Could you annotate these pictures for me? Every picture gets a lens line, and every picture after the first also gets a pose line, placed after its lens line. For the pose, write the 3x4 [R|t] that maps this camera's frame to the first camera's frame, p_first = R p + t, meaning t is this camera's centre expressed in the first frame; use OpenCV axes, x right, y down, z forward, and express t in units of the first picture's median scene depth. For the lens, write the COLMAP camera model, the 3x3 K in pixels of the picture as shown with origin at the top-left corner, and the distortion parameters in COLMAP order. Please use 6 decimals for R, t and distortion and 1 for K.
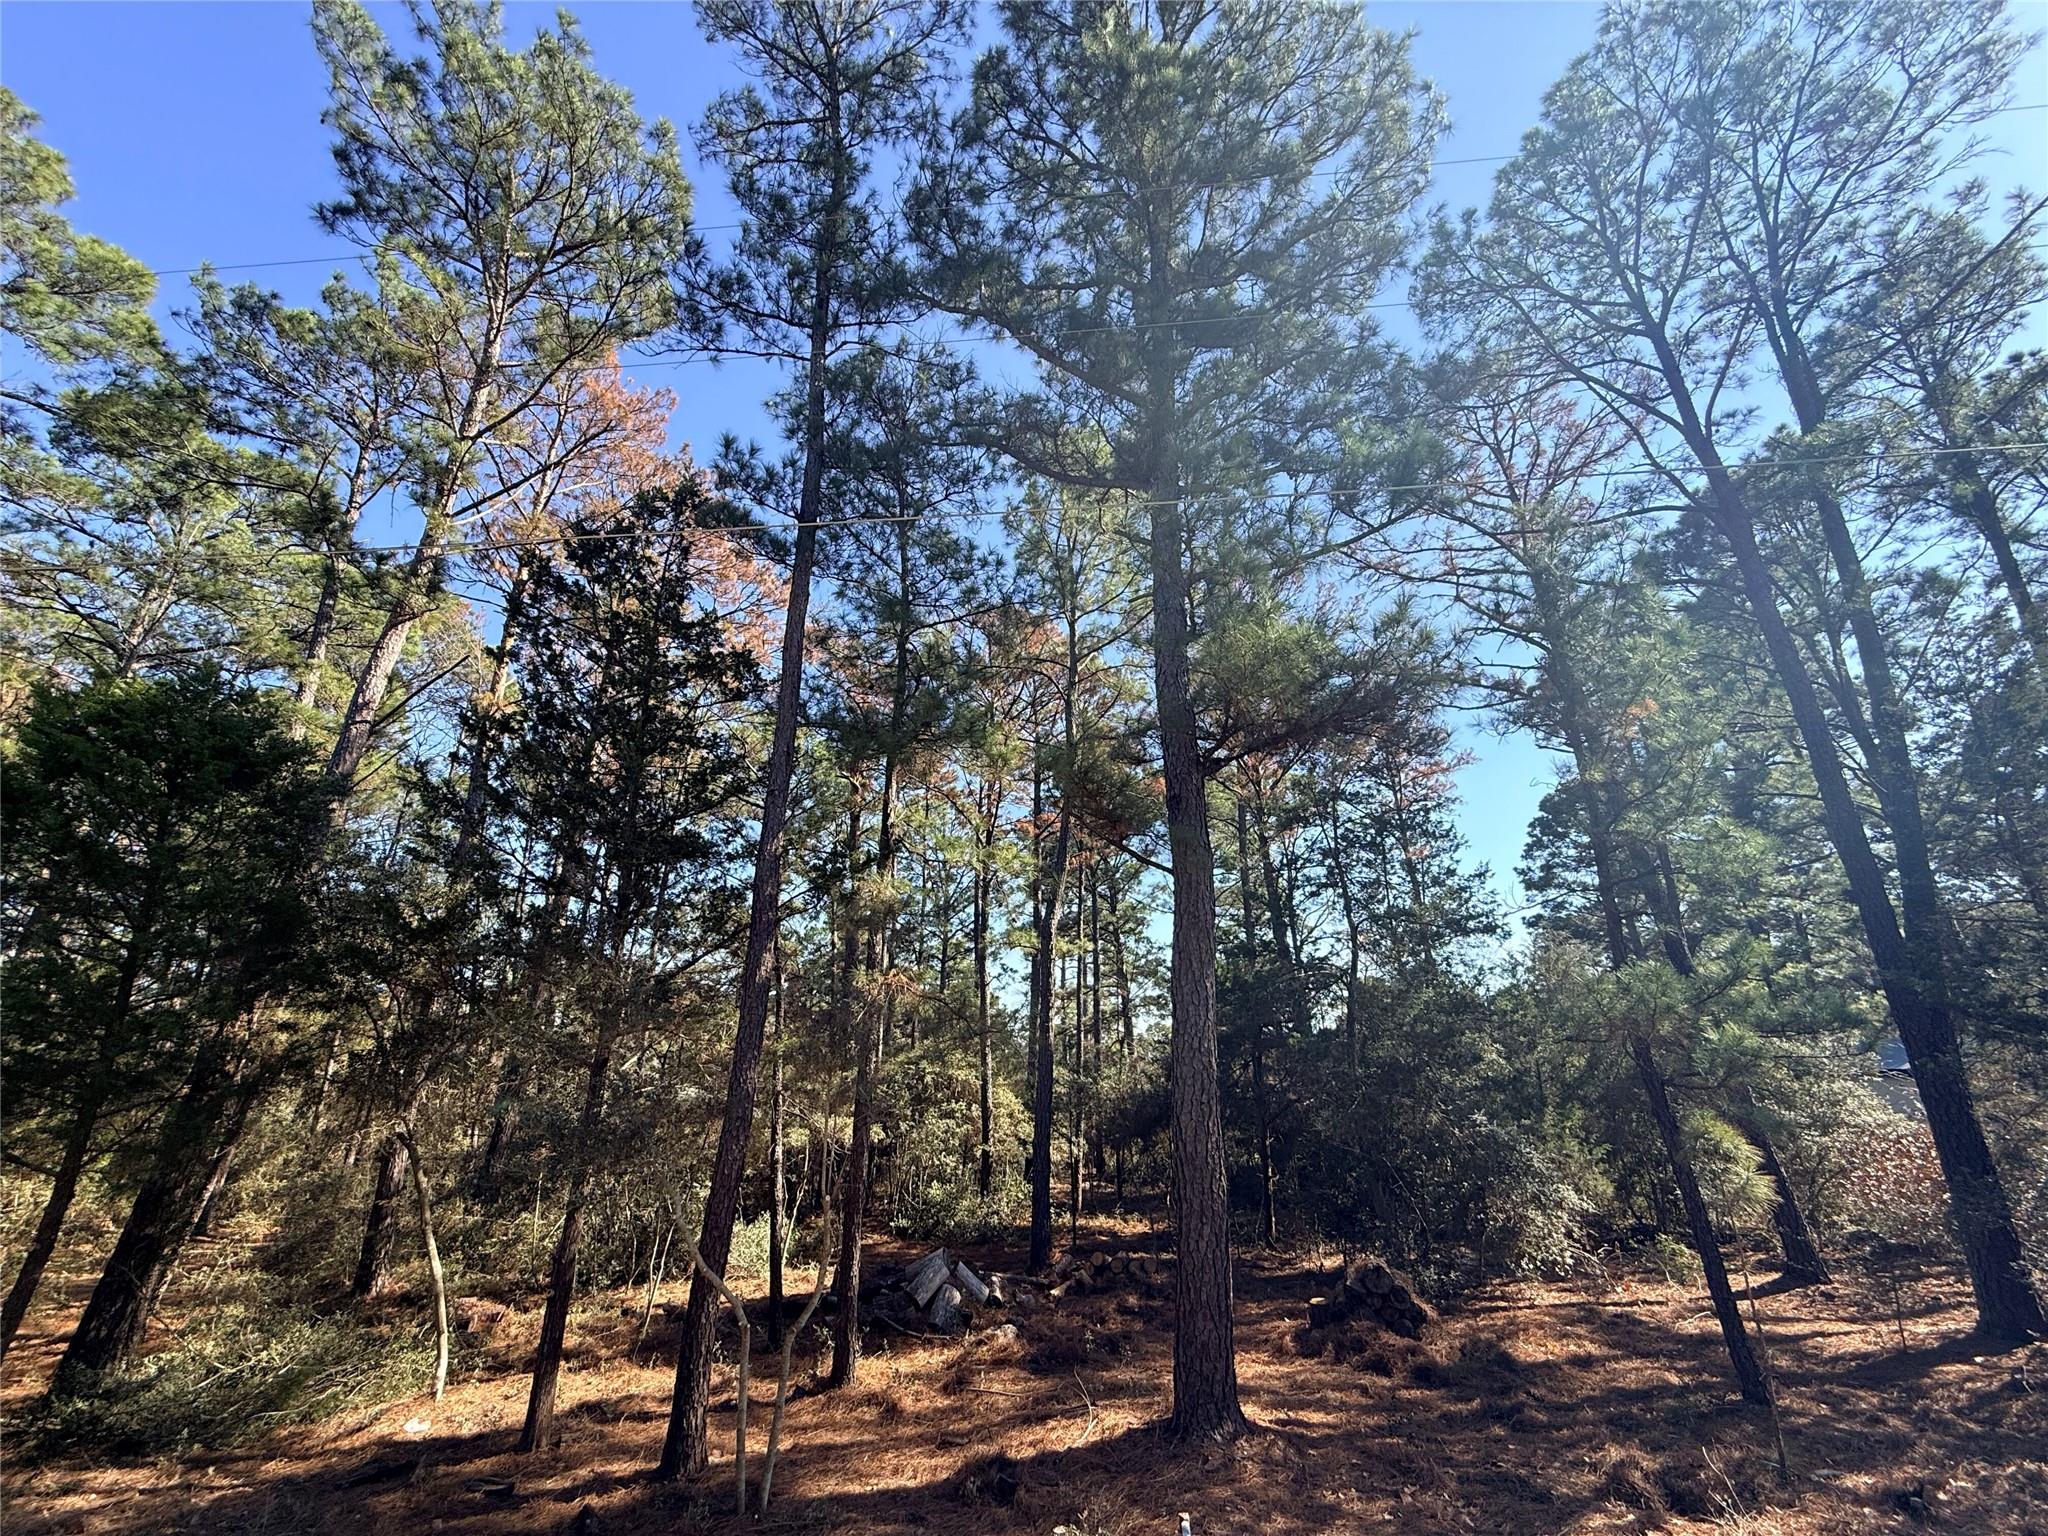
lens RADIAL K [[808.1, 0, 1020.3], [0, 808.1, 771.8], [0, 0, 1]] dist [0.000705, 0.000329]
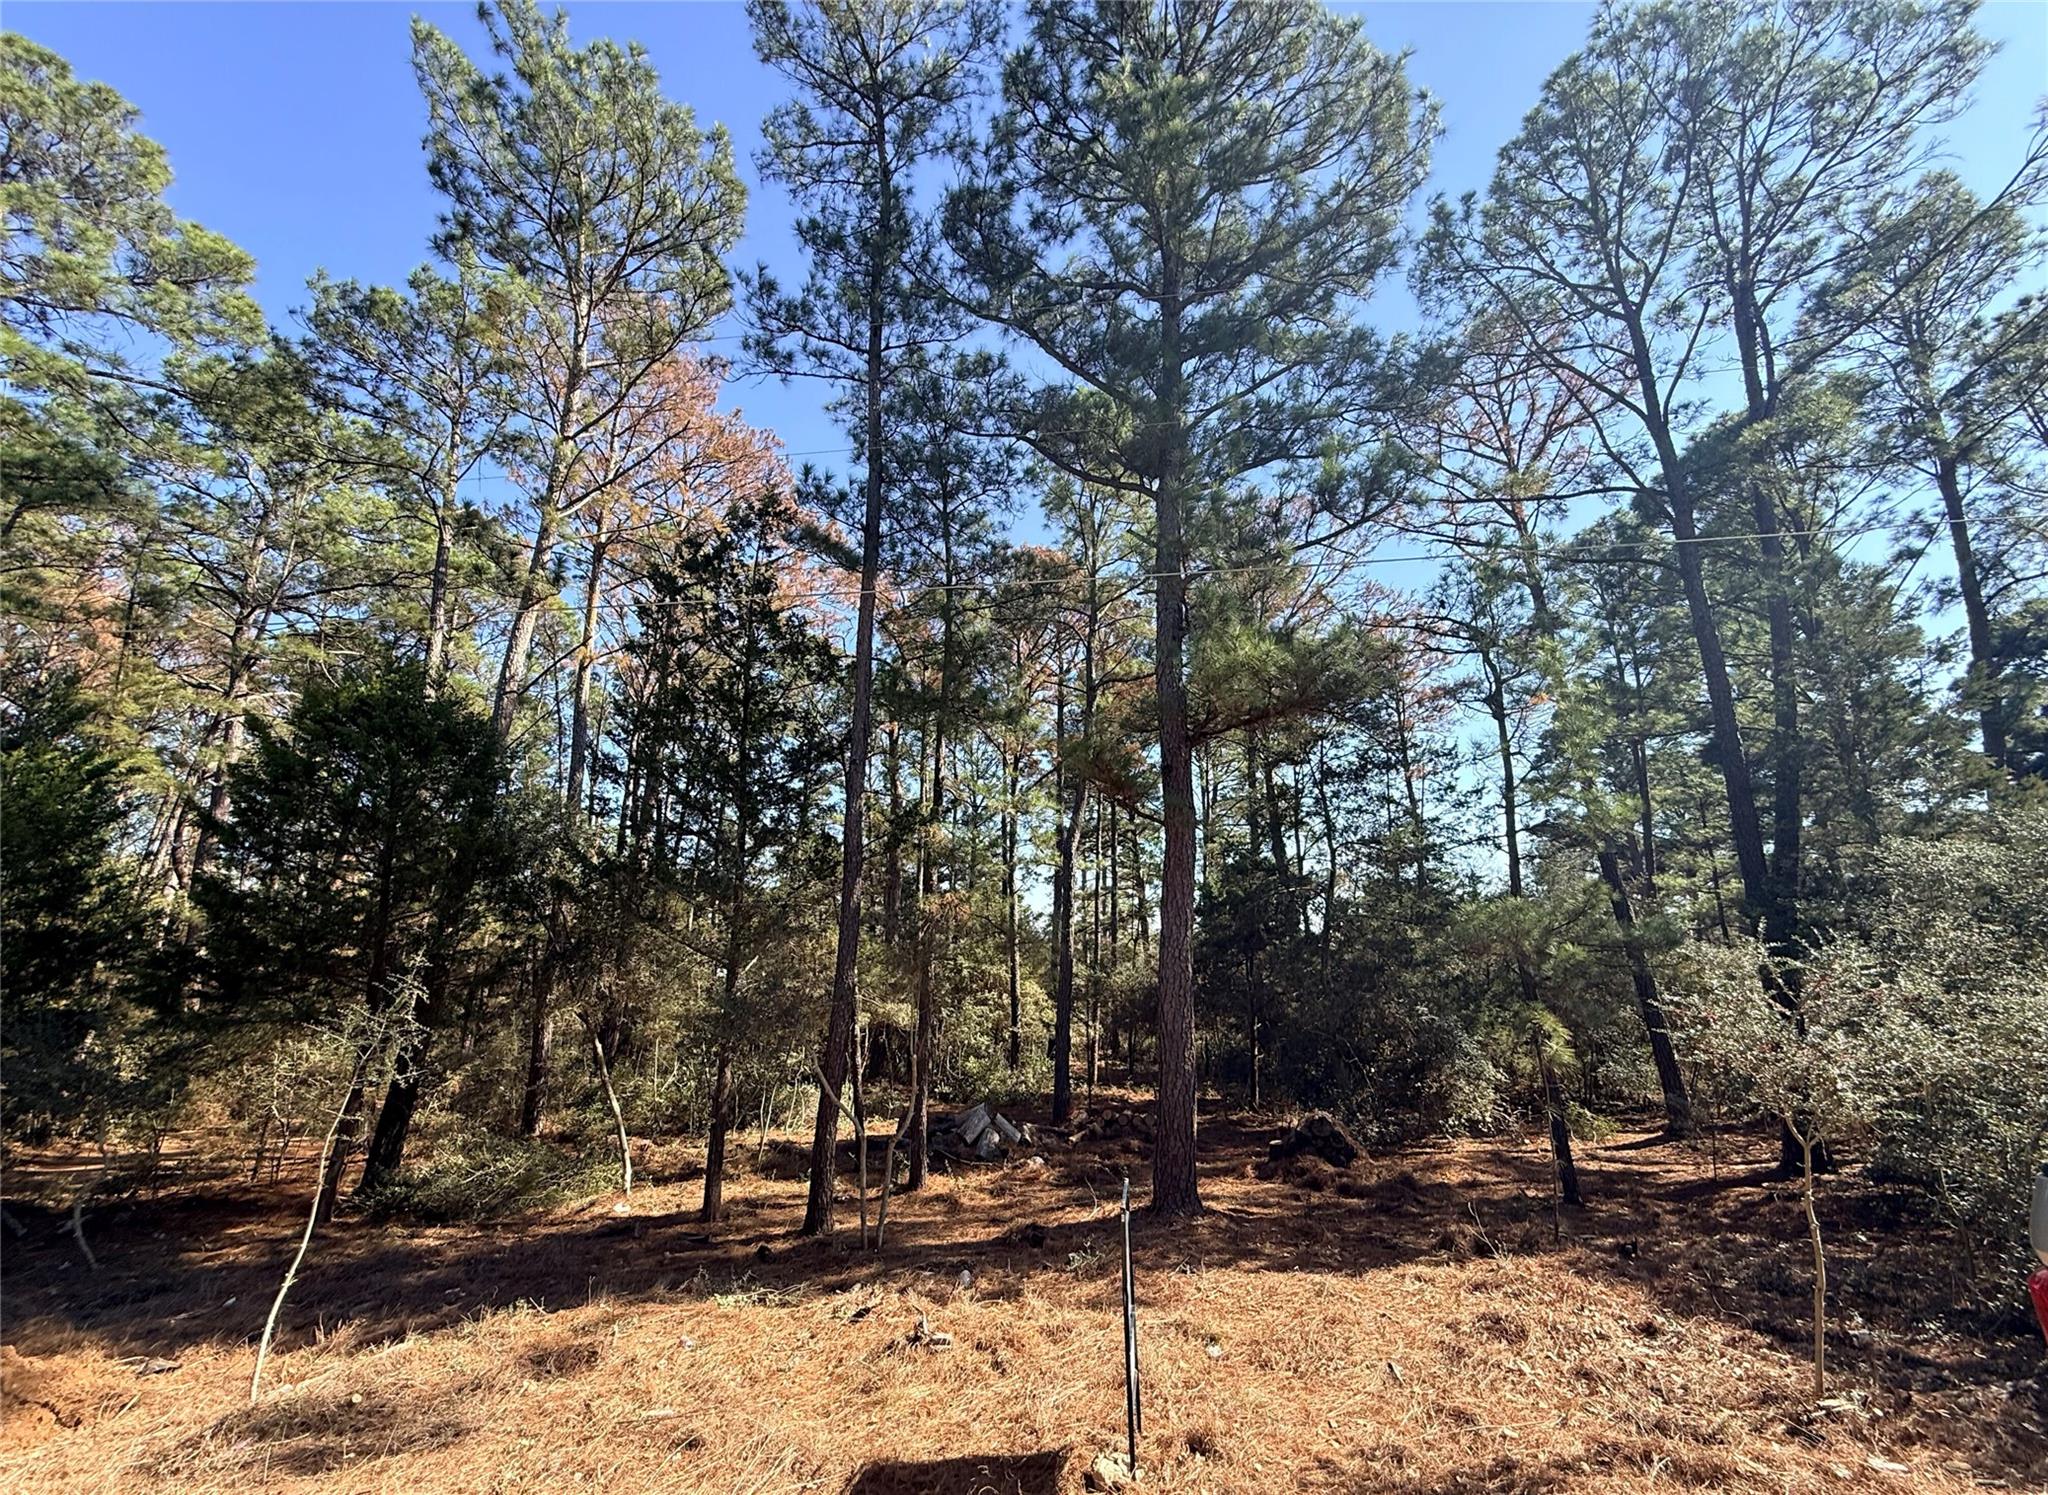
lens RADIAL K [[841.7, 0, 1021.0], [0, 841.7, 759.7], [0, 0, 1]] dist [0.002497, -0.000214]
pose [[0.999705, 0.001223, -0.024250, -0.006607], [0.001695, 0.992780, 0.119934, -0.094204], [0.024221, -0.119940, 0.992486, -0.222344]]
